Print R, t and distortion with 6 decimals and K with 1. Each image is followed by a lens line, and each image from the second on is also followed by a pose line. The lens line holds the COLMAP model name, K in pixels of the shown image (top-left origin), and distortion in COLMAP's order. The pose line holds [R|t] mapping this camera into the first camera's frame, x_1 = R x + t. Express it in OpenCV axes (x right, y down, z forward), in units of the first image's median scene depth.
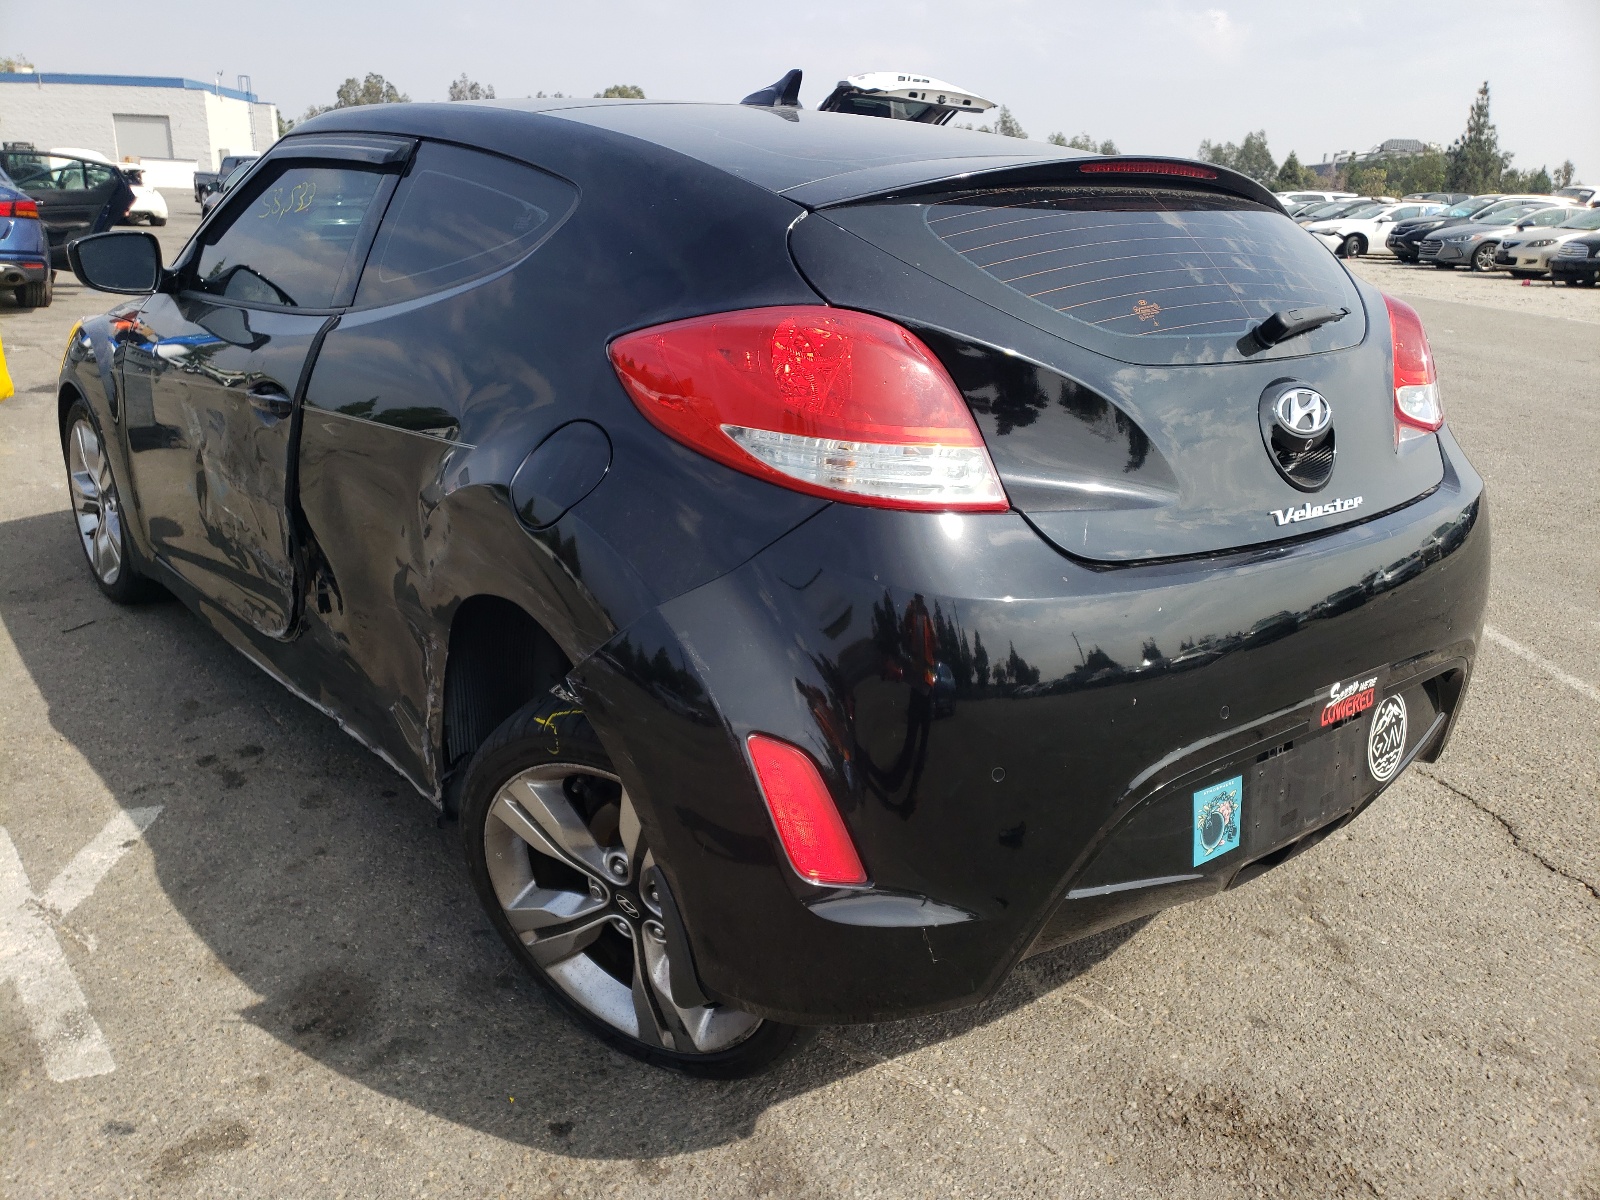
lens RADIAL K [[1181.6, 0, 800.0], [0, 1181.6, 600.0], [0, 0, 1]] dist [0.122085, -0.137706]
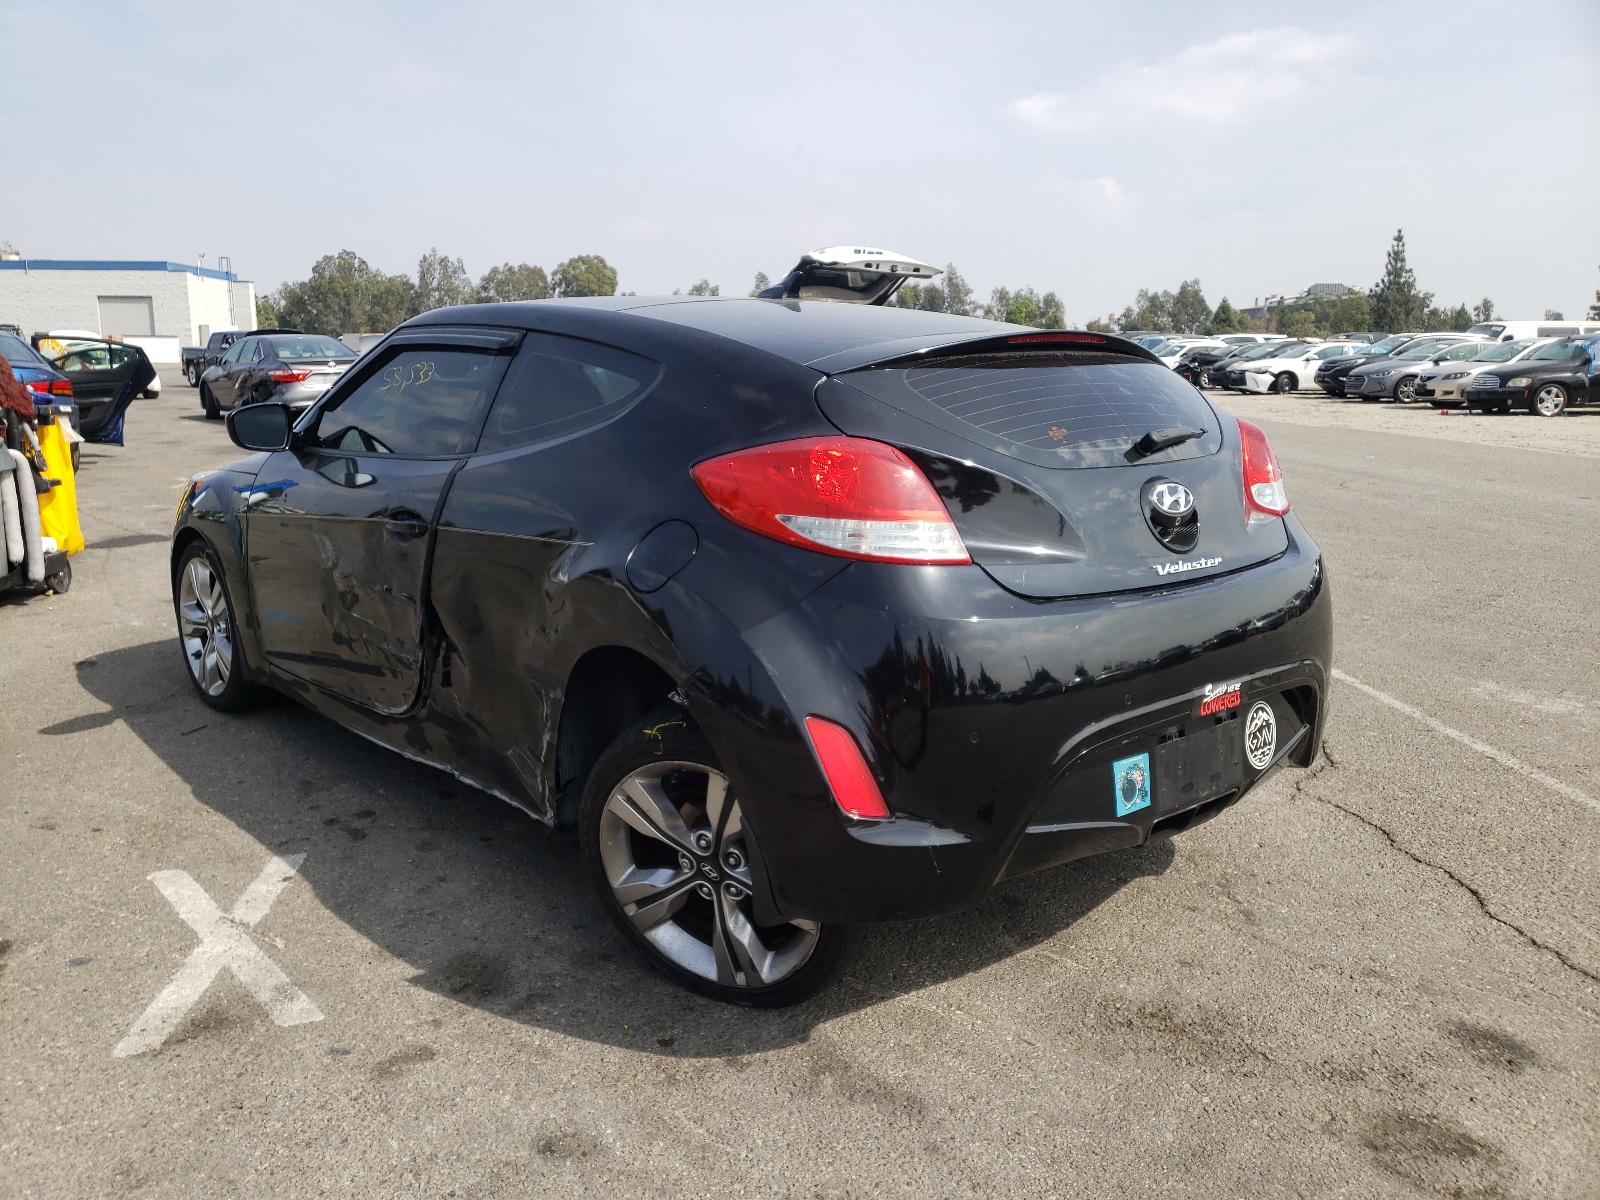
lens RADIAL K [[1190.3, 0, 800.0], [0, 1190.3, 600.0], [0, 0, 1]] dist [0.195674, -0.333240]
pose [[0.998943, -0.035054, 0.029728, -0.065145], [0.038387, 0.992011, -0.120171, 0.106789], [-0.025278, 0.121185, 0.992308, -0.362410]]
